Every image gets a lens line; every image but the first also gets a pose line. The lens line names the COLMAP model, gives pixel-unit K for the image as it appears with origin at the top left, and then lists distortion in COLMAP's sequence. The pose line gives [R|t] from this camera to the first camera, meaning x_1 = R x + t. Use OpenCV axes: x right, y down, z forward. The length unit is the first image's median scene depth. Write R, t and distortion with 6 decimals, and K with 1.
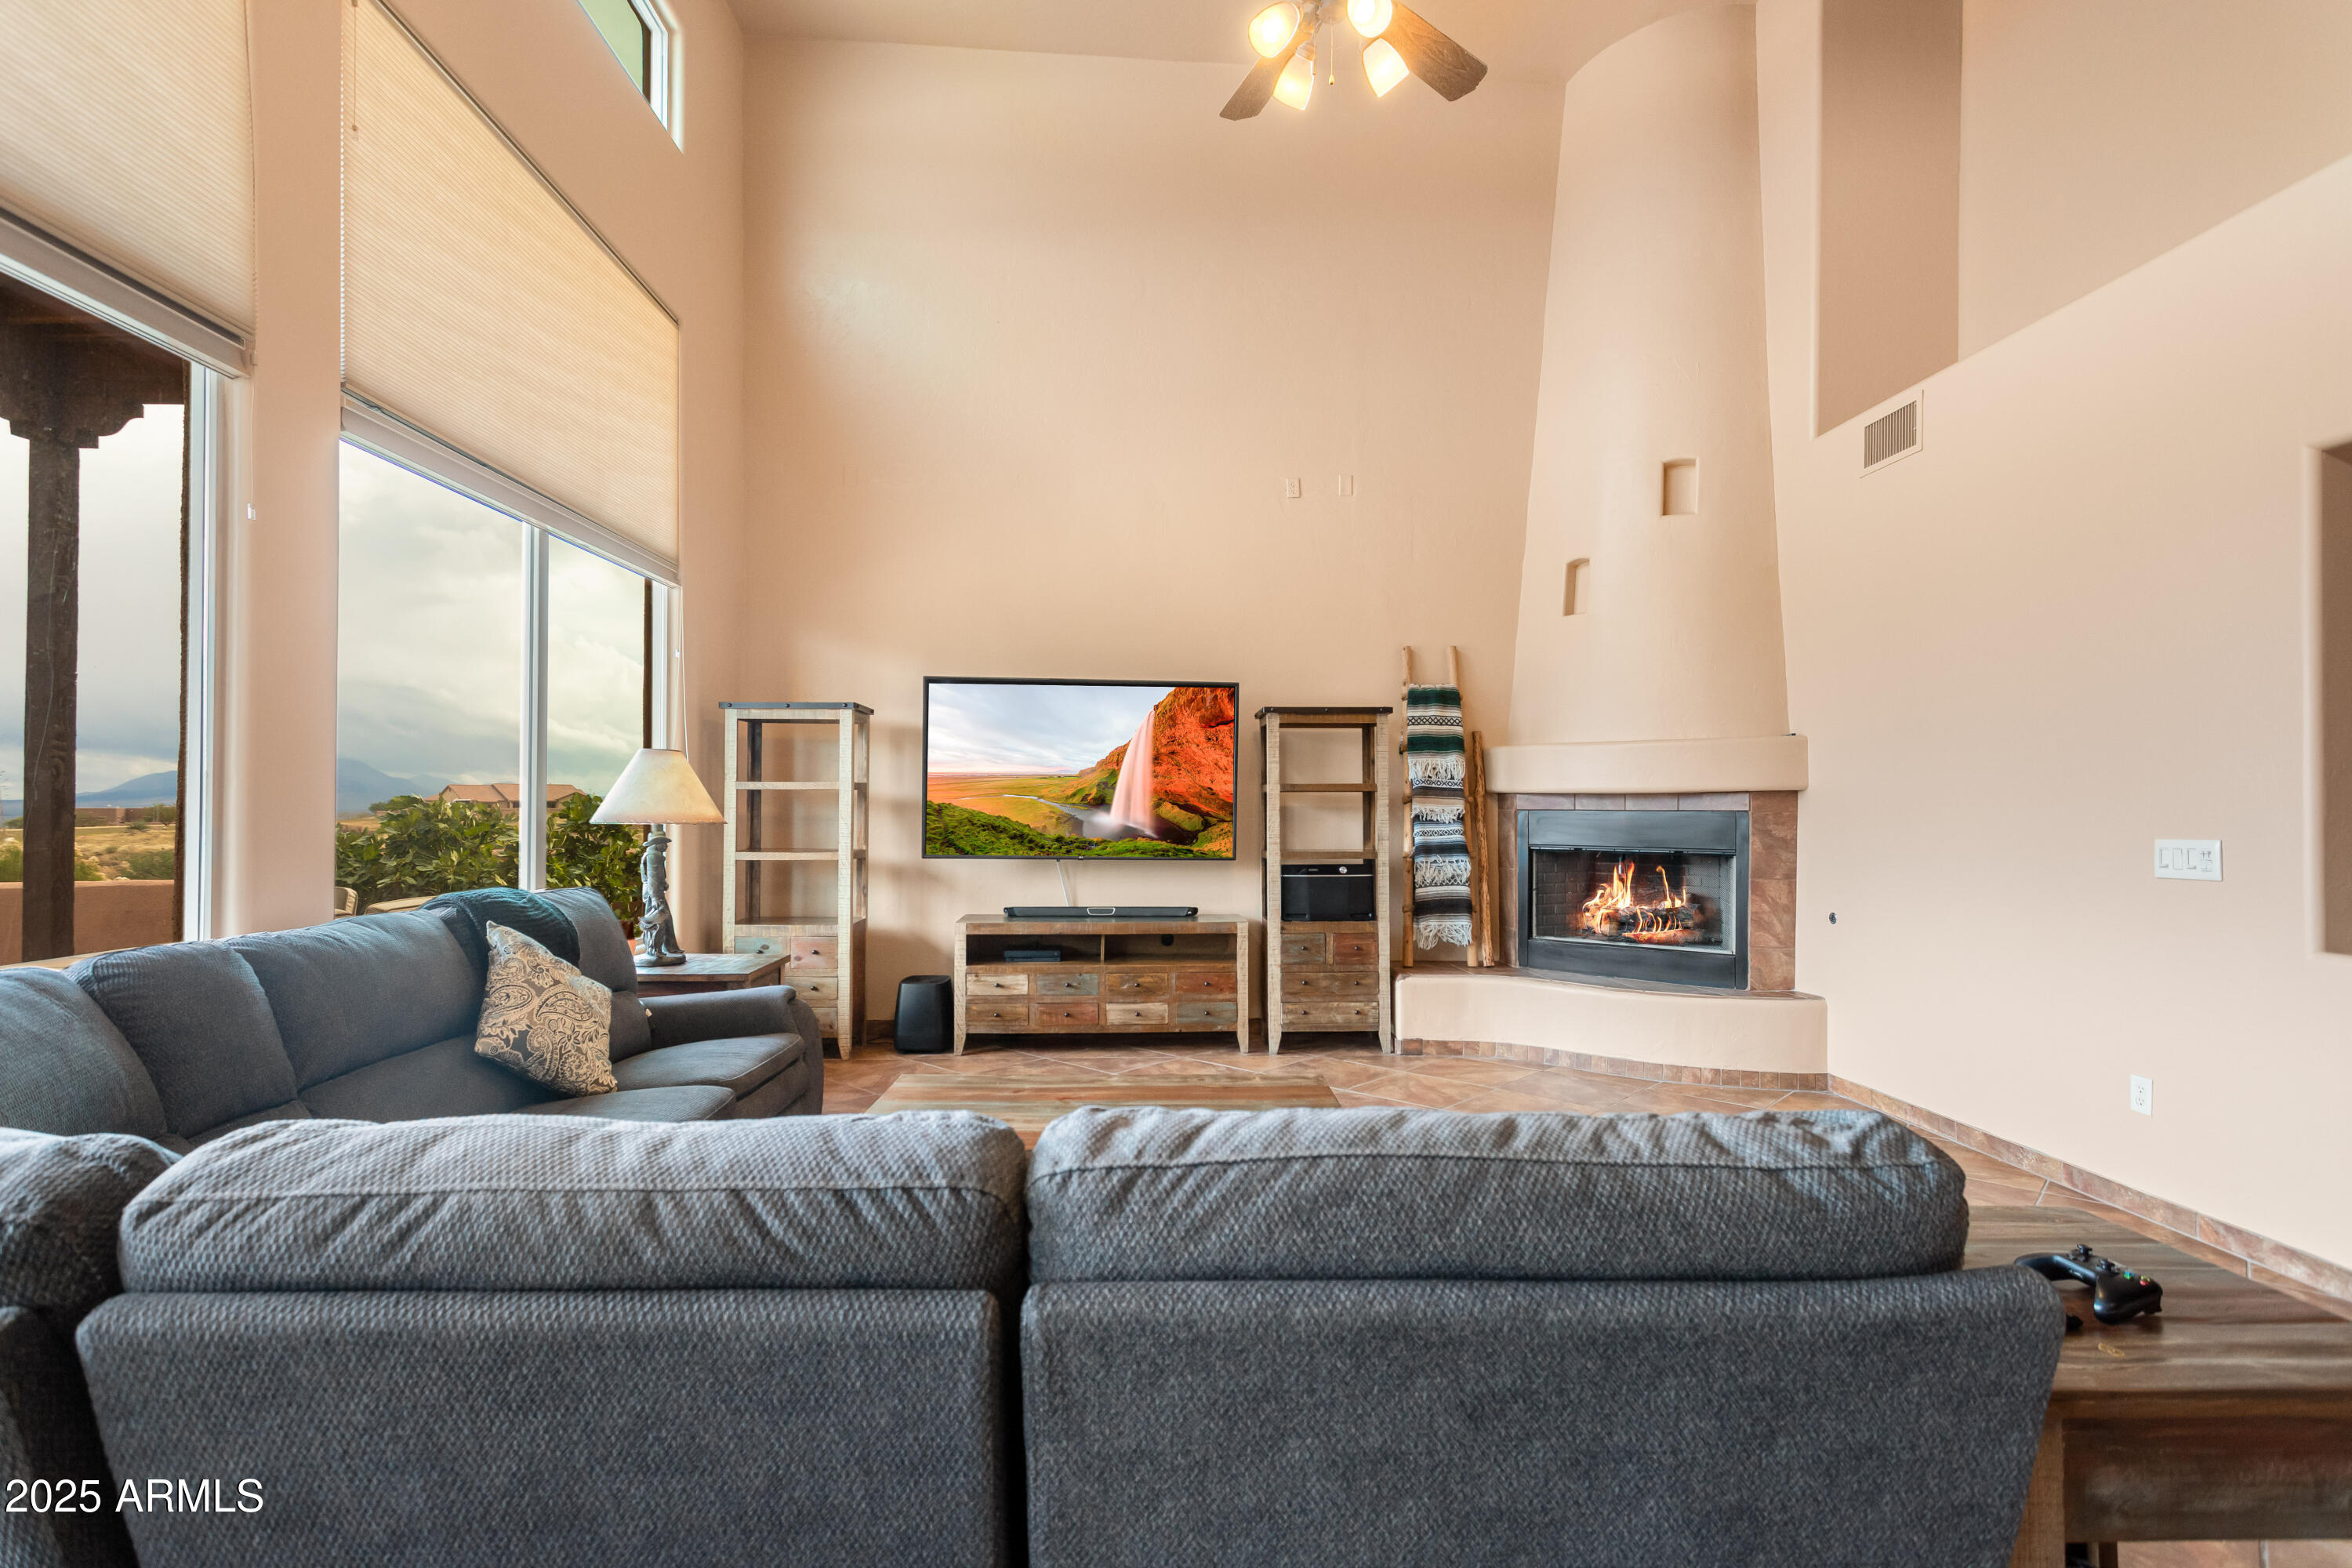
lens RADIAL K [[1122.5, 0, 1190.0], [0, 1122.5, 789.9], [0, 0, 1]] dist [0.004928, -0.000171]
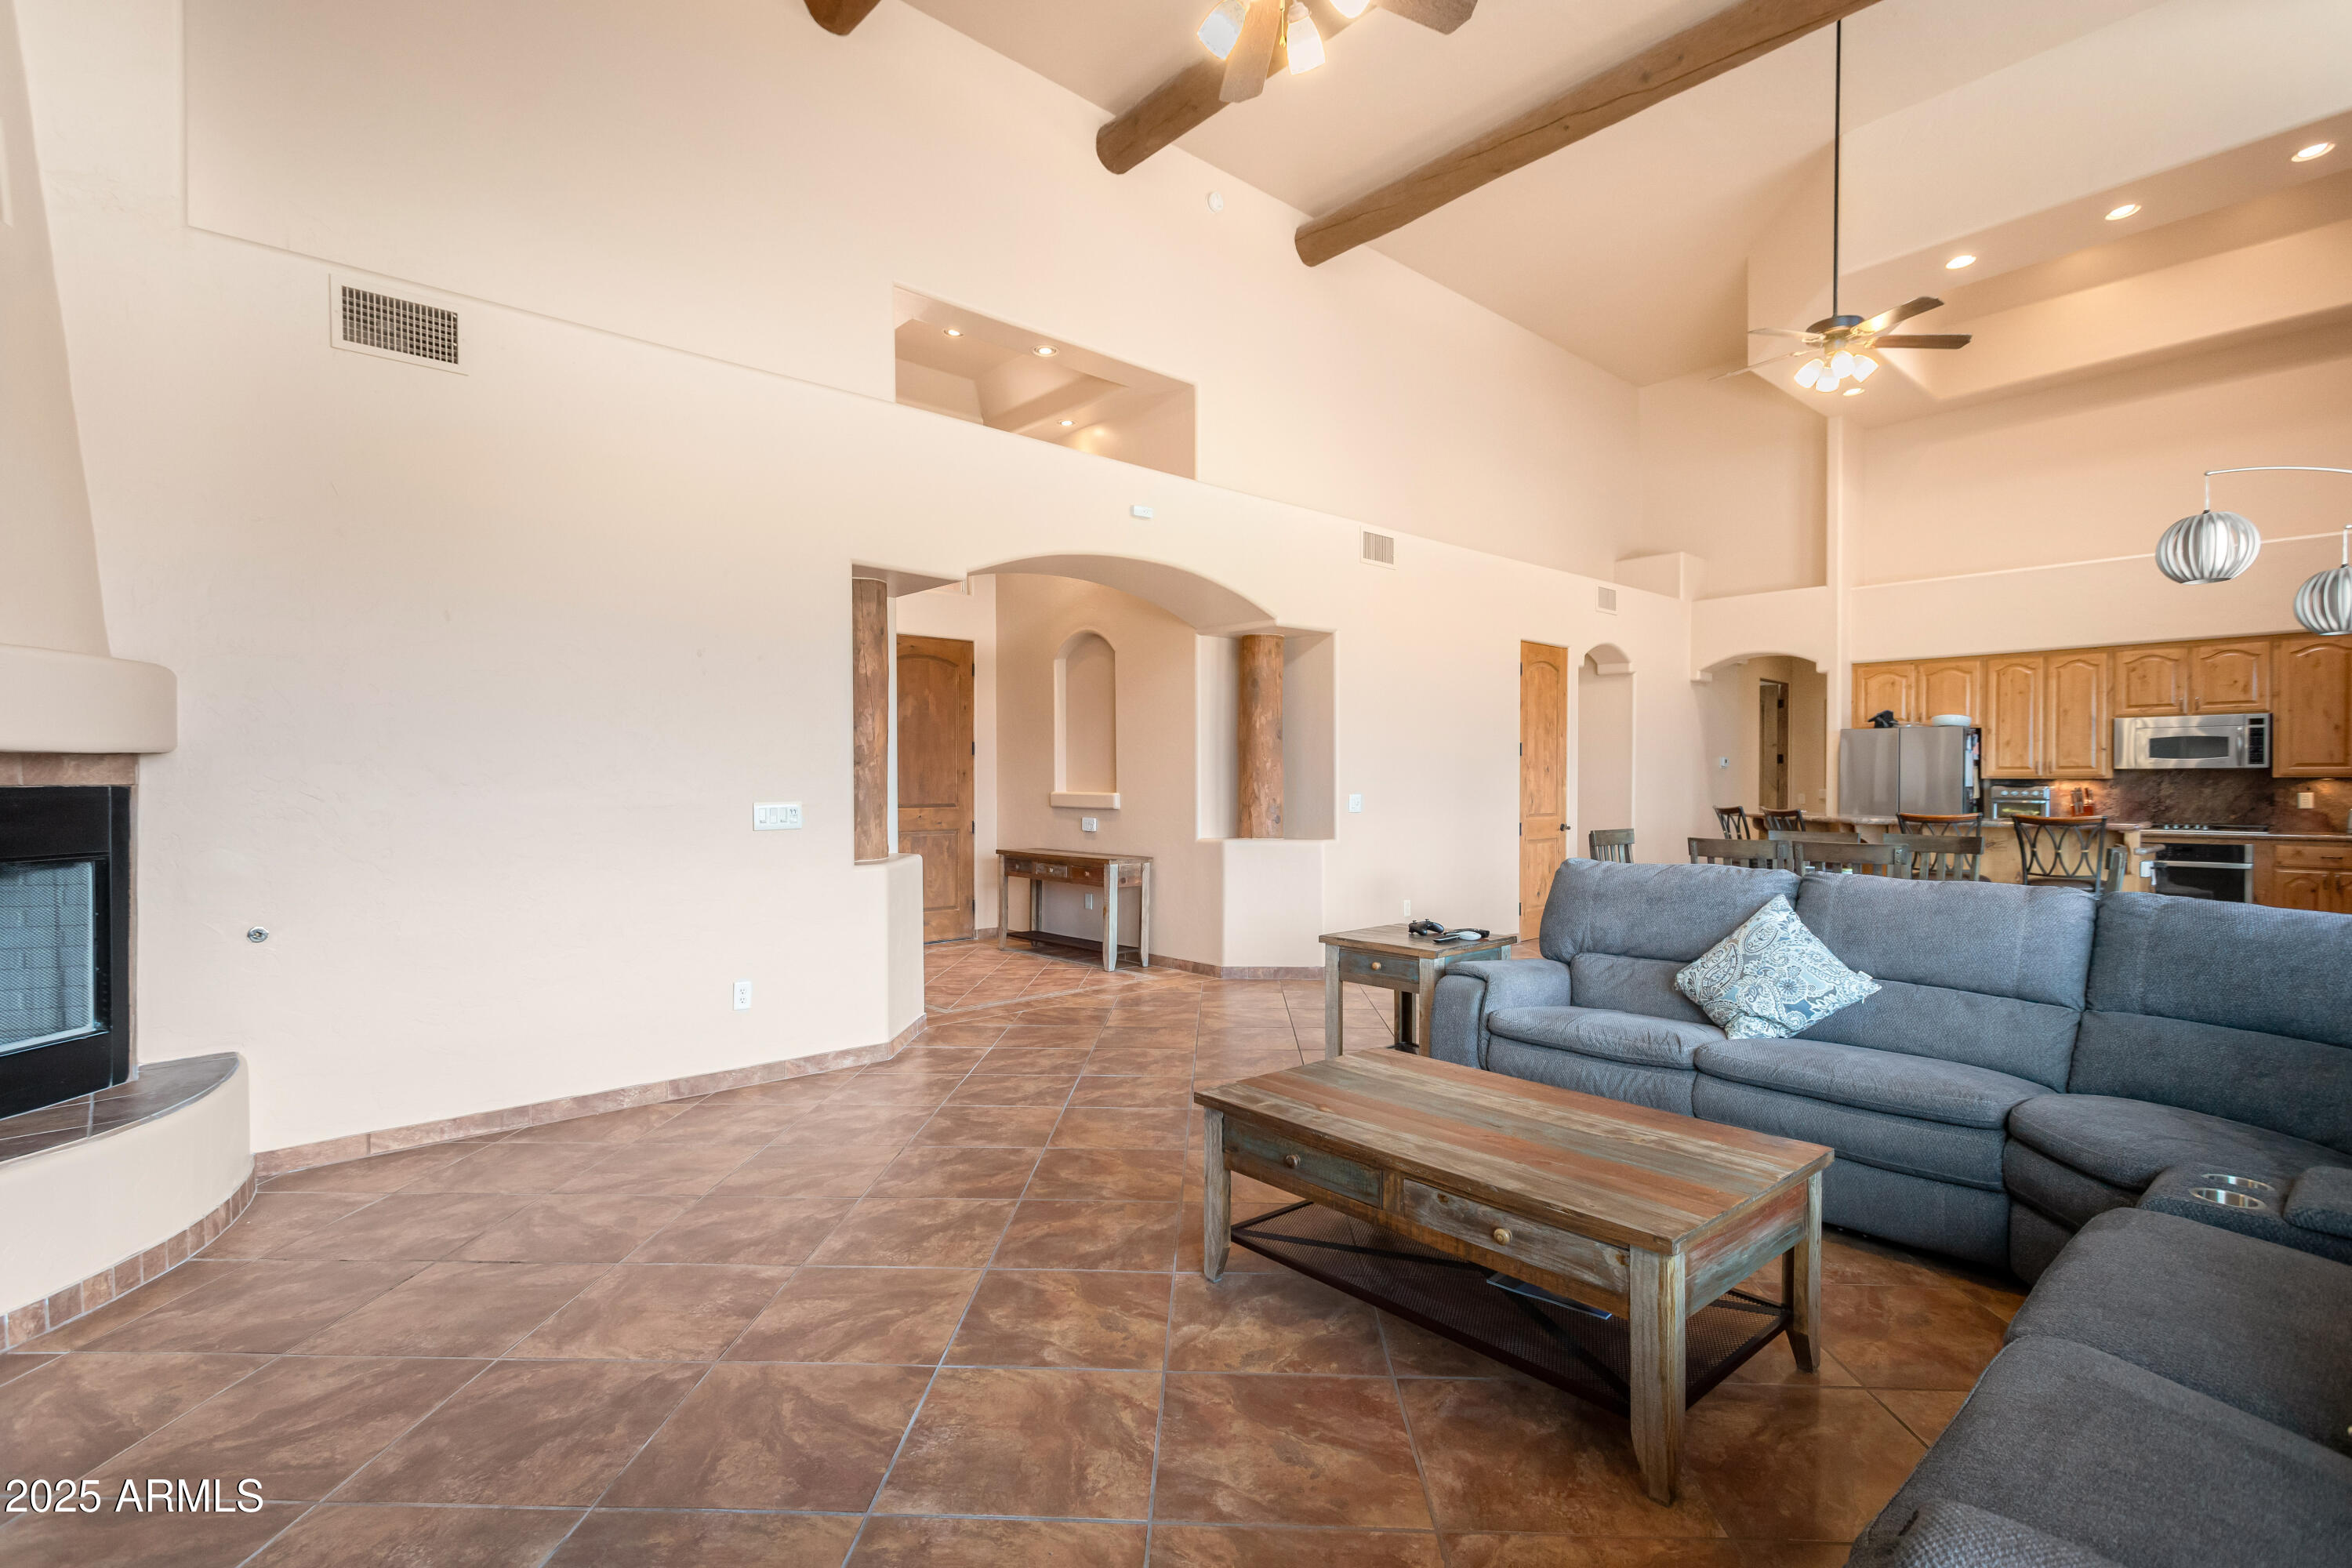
lens RADIAL K [[1122.5, 0, 1158.4], [0, 1122.5, 794.1], [0, 0, 1]] dist [0.004928, -0.000171]
pose [[-0.619967, -0.010027, 0.784564, -0.495550], [-0.010287, 0.999936, 0.004651, 0.022301], [-0.784560, -0.005187, -0.620031, 1.435204]]
